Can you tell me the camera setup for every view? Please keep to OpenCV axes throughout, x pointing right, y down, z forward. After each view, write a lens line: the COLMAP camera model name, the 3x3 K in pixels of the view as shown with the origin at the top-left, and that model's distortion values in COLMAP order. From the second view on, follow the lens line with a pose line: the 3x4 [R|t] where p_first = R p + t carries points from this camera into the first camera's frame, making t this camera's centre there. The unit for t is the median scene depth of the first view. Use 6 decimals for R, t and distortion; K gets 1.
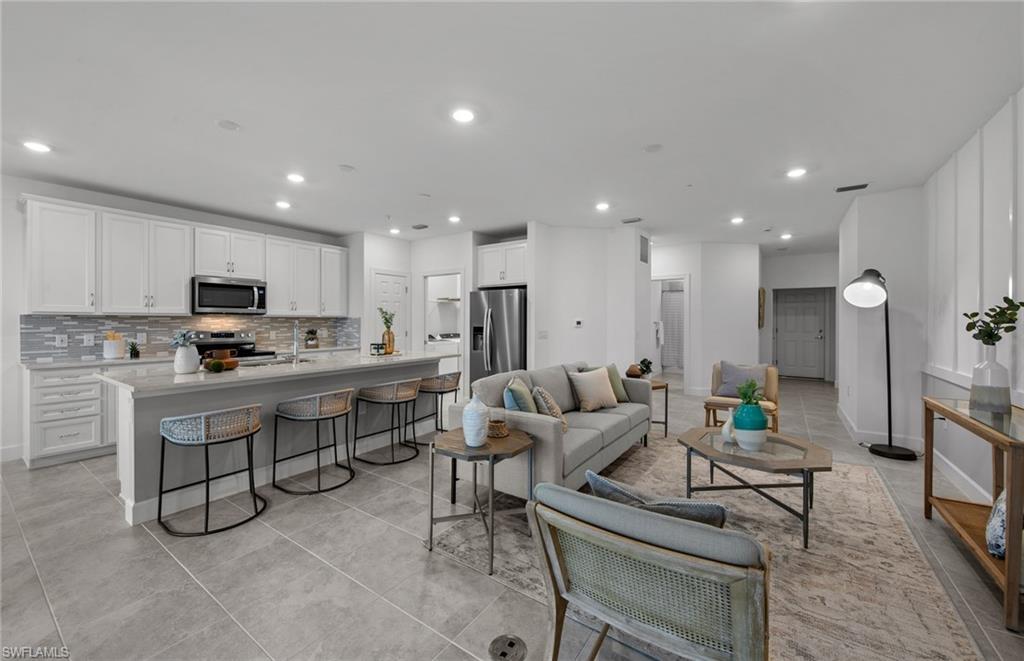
lens RADIAL K [[393.6, 0, 515.0], [0, 393.6, 320.1], [0, 0, 1]] dist [0.008363, -0.004155]
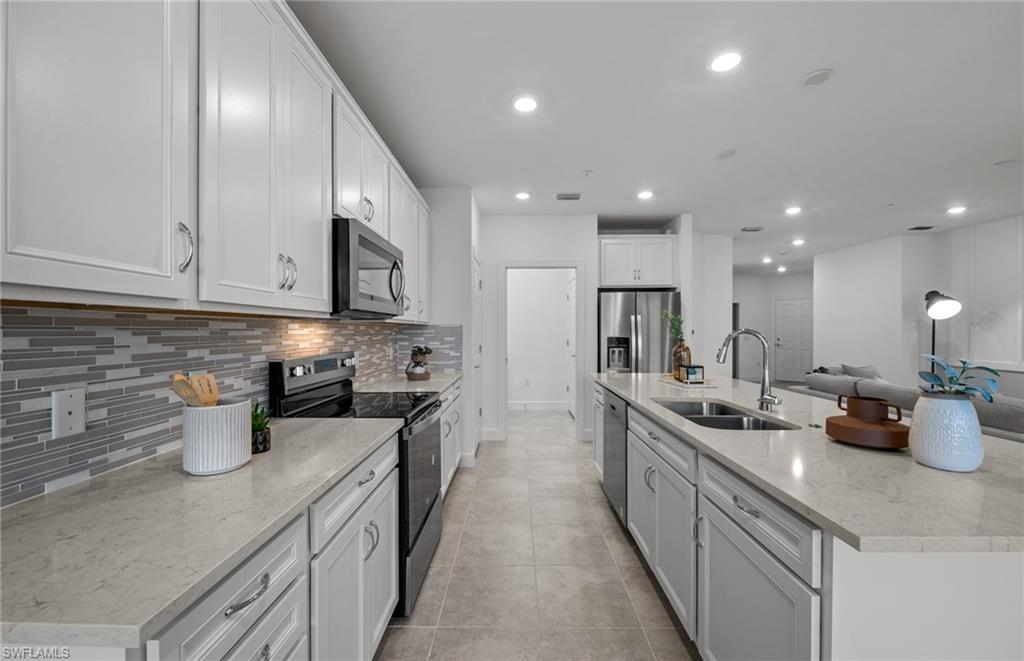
lens RADIAL K [[393.6, 0, 513.6], [0, 393.6, 332.1], [0, 0, 1]] dist [0.008363, -0.004155]
pose [[0.835613, -0.003174, 0.549309, -0.813760], [-0.002034, 0.999959, 0.008873, -0.001373], [-0.549315, -0.008531, 0.835572, 0.534774]]
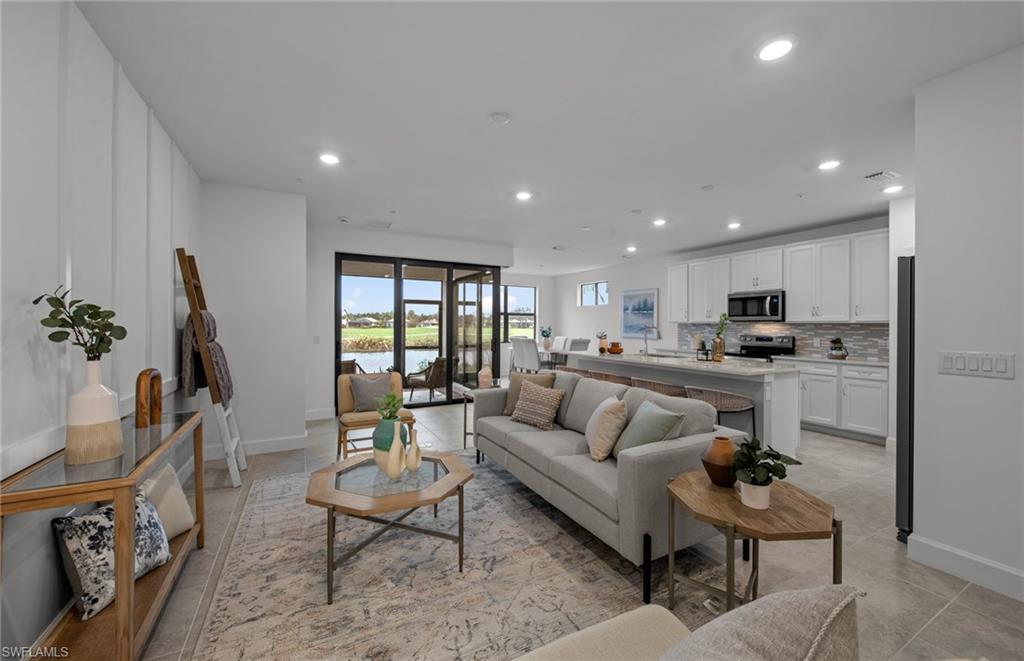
lens RADIAL K [[393.6, 0, 507.2], [0, 393.6, 326.5], [0, 0, 1]] dist [0.008363, -0.004155]
pose [[-0.476291, -0.000984, -0.879287, 0.677273], [-0.003626, 0.999993, 0.000844, 0.001975], [0.879280, 0.003590, -0.476291, 0.896362]]
